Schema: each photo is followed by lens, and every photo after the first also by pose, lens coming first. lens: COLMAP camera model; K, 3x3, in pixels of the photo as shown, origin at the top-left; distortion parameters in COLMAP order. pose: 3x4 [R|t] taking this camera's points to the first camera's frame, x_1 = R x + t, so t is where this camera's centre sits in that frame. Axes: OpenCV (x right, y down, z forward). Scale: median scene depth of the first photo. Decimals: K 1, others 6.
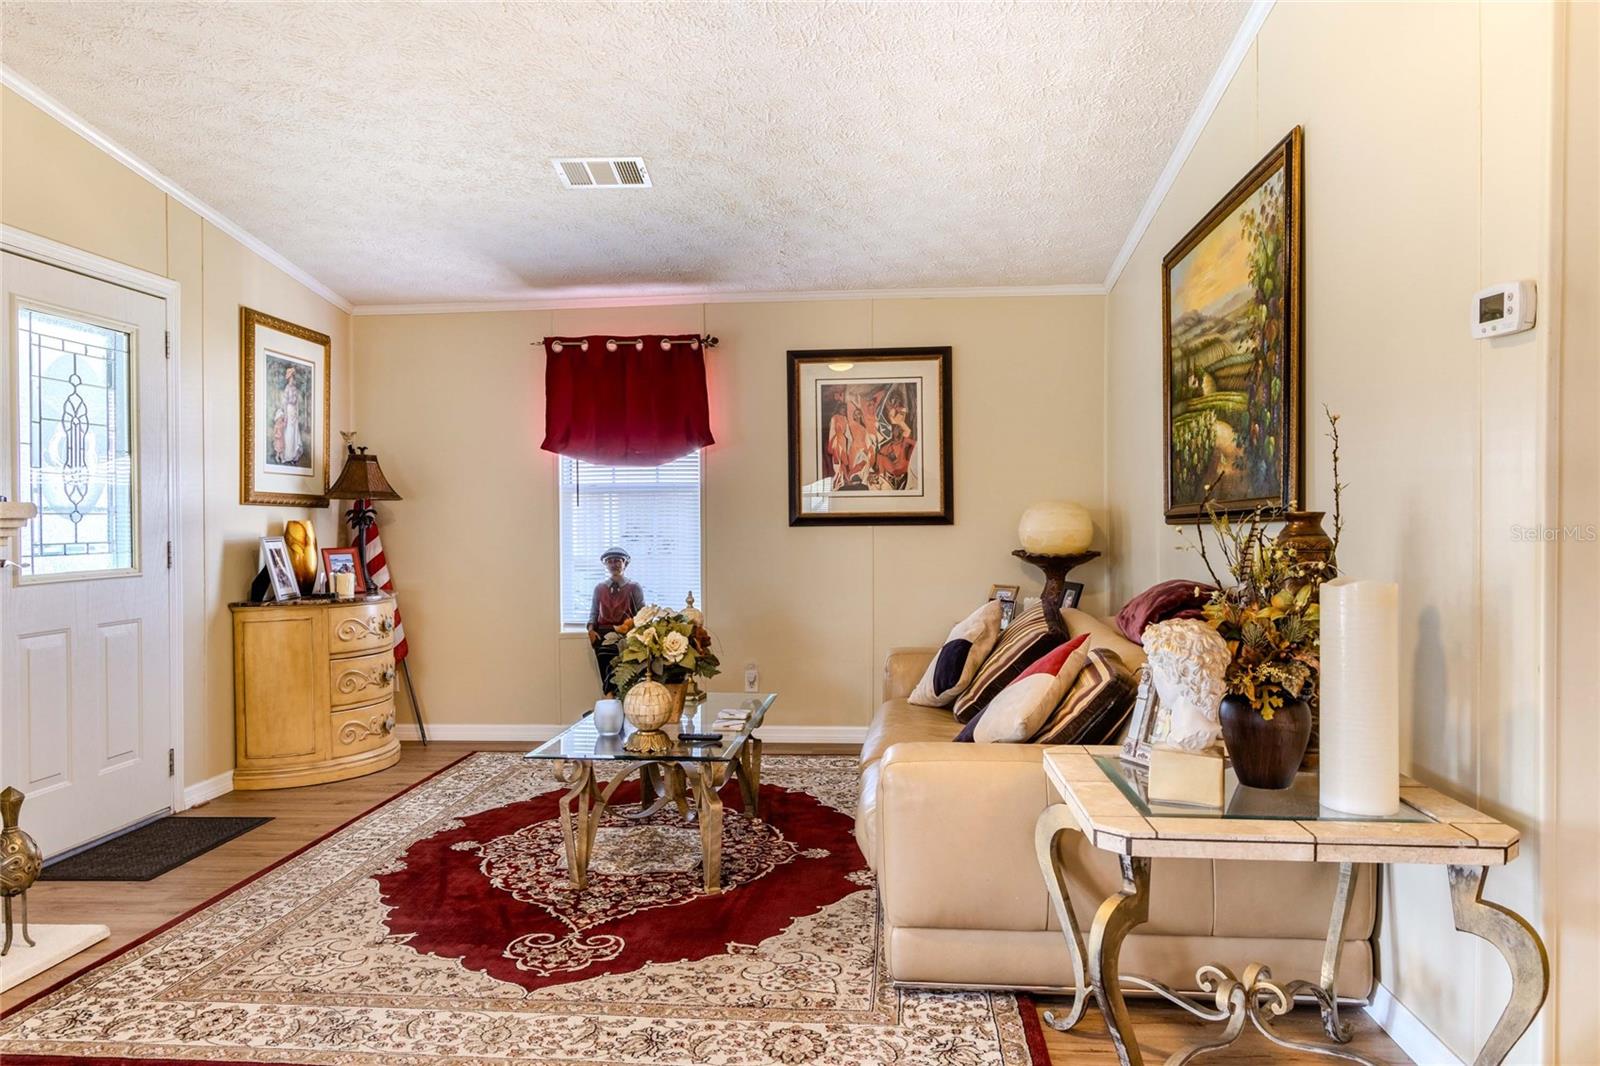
lens RADIAL K [[1105.9, 0, 794.6], [0, 1105.9, 531.1], [0, 0, 1]] dist [0.009937, 0.000268]
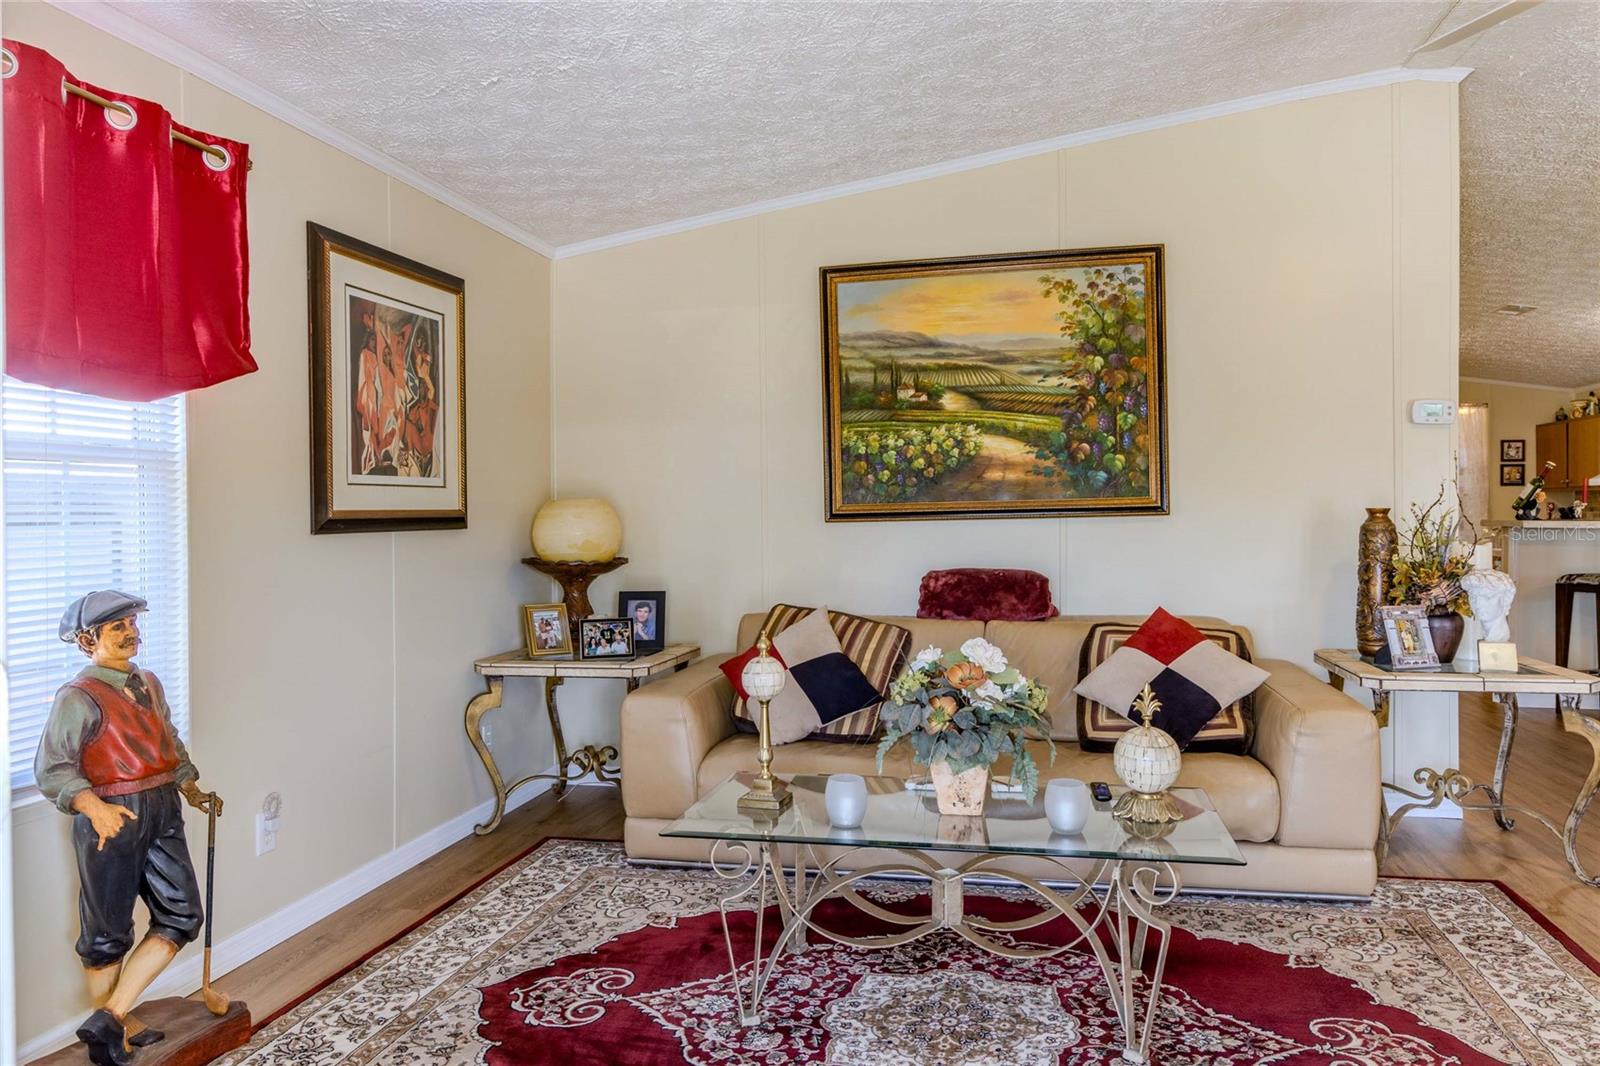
lens RADIAL K [[1106.5, 0, 844.9], [0, 1106.5, 519.9], [0, 0, 1]] dist [0.015137, -0.005326]
pose [[0.085233, -0.002640, 0.996358, -0.784241], [0.020109, 0.999797, 0.000929, -0.009811], [-0.996158, 0.019956, 0.085269, 0.986031]]
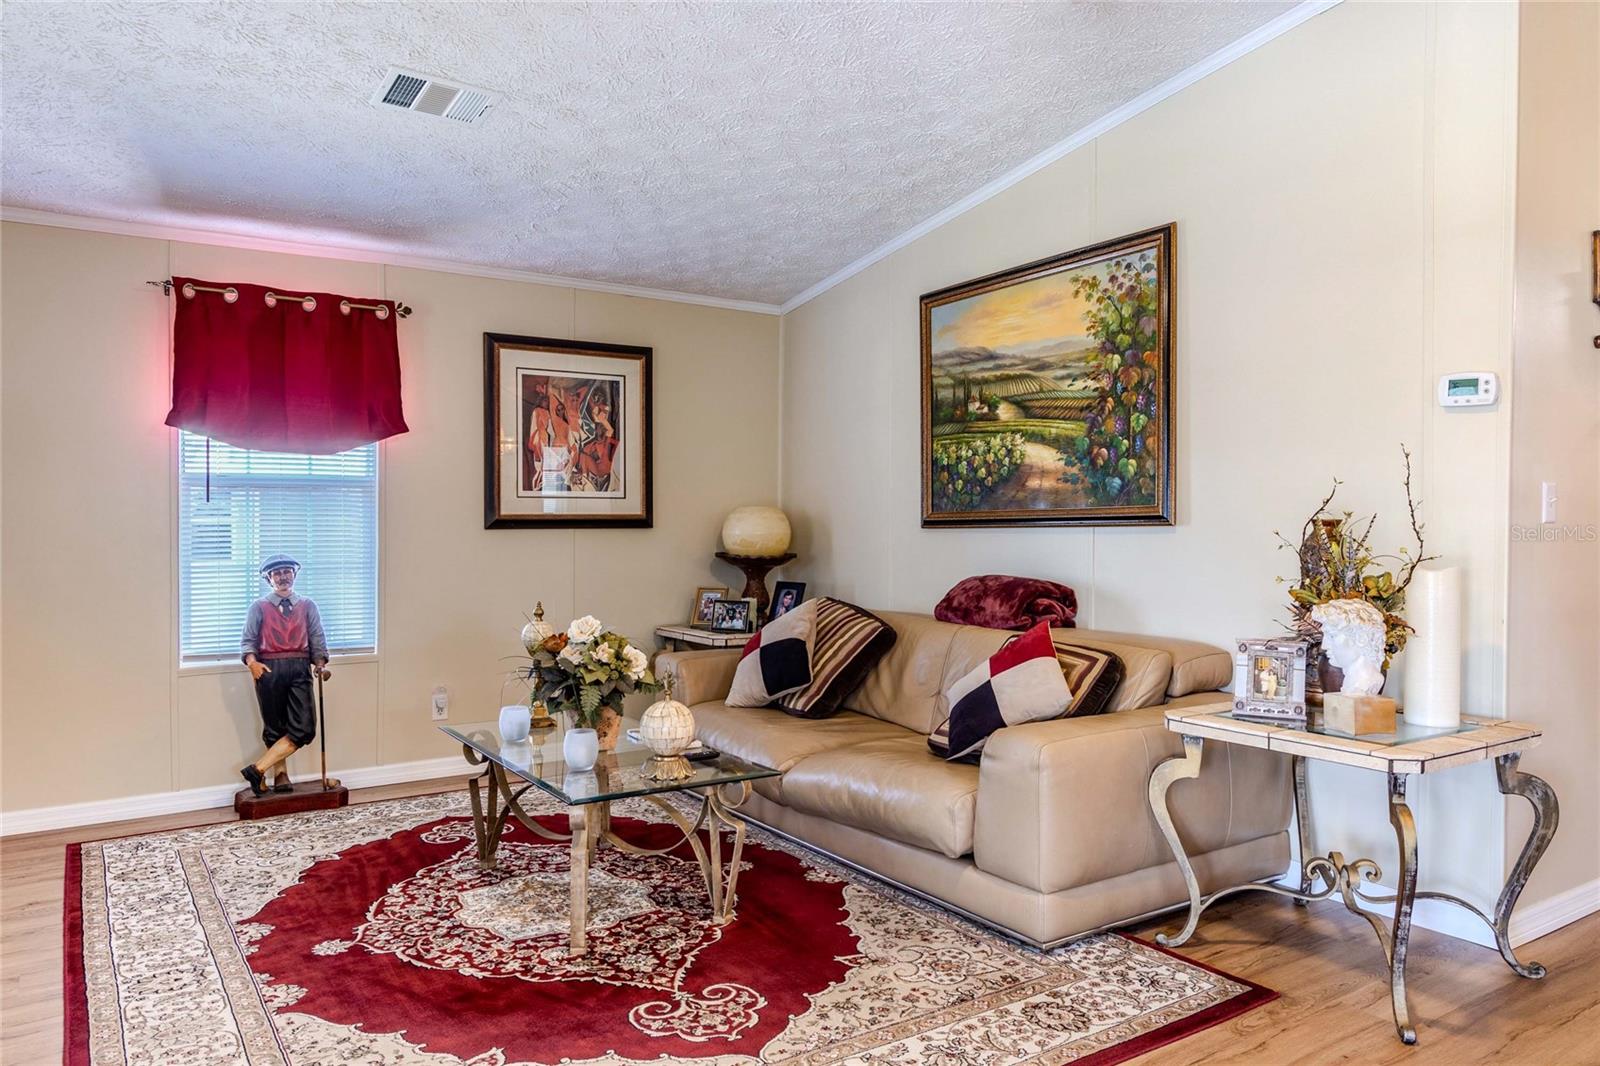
lens RADIAL K [[1106.5, 0, 821.5], [0, 1106.5, 529.1], [0, 0, 1]] dist [0.015137, -0.005326]
pose [[0.771621, 0.003509, 0.636073, -0.525974], [0.000454, 0.999981, -0.006067, 0.001985], [-0.636082, 0.004970, 0.771605, 0.197811]]
